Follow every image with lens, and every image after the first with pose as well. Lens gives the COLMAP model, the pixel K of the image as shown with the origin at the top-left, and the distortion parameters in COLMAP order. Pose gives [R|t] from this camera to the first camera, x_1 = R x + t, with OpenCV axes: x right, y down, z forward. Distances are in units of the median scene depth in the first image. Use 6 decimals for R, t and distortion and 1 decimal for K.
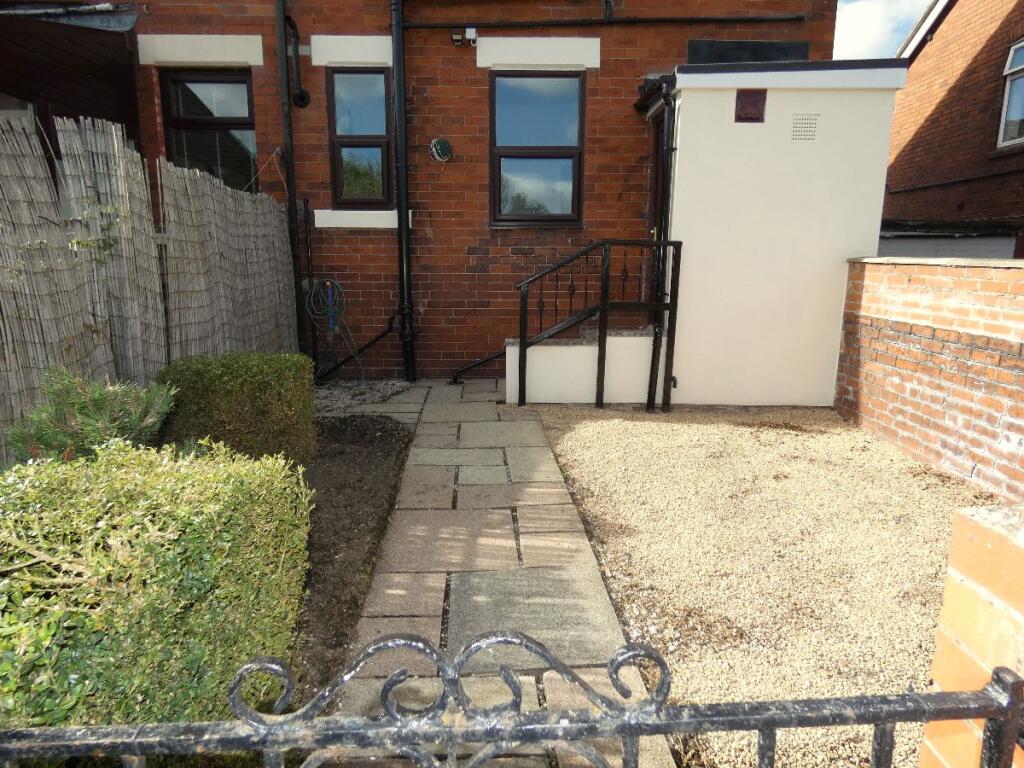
lens RADIAL K [[607.0, 0, 510.5], [0, 607.0, 386.8], [0, 0, 1]] dist [-0.022658, -0.001380]
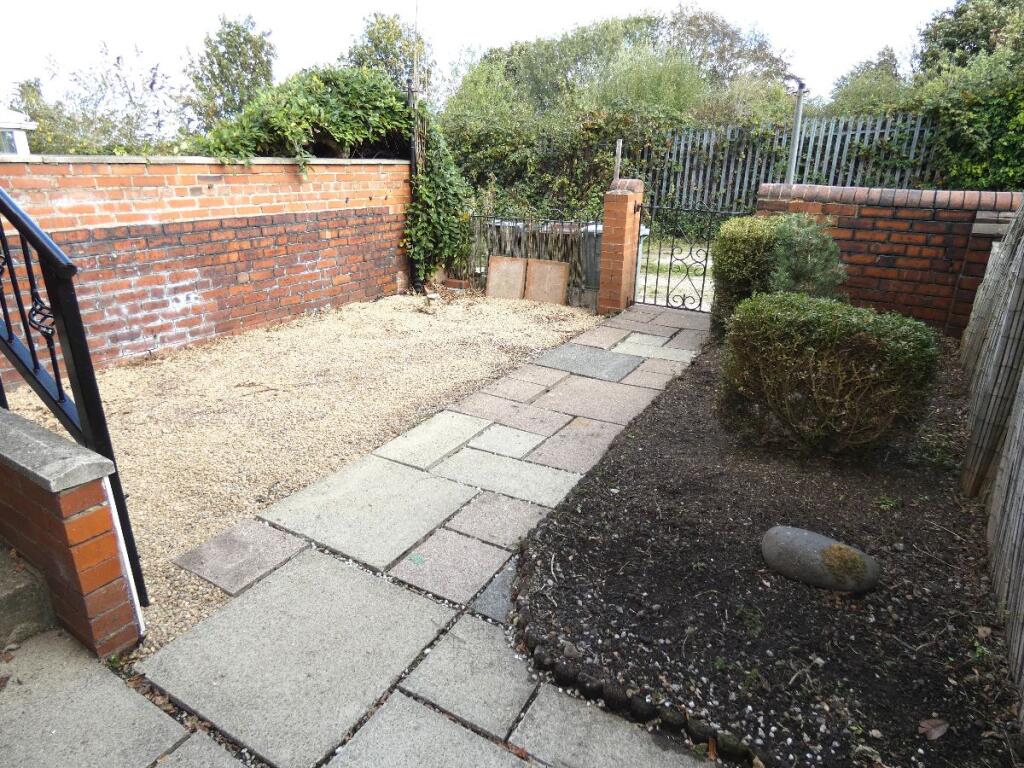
lens RADIAL K [[607.0, 0, 509.9], [0, 607.0, 382.1], [0, 0, 1]] dist [-0.022658, -0.001380]
pose [[-0.841515, -0.195129, 0.503762, -0.438399], [0.099504, 0.860553, 0.499547, -0.320730], [-0.530991, 0.470503, -0.704753, 1.526174]]
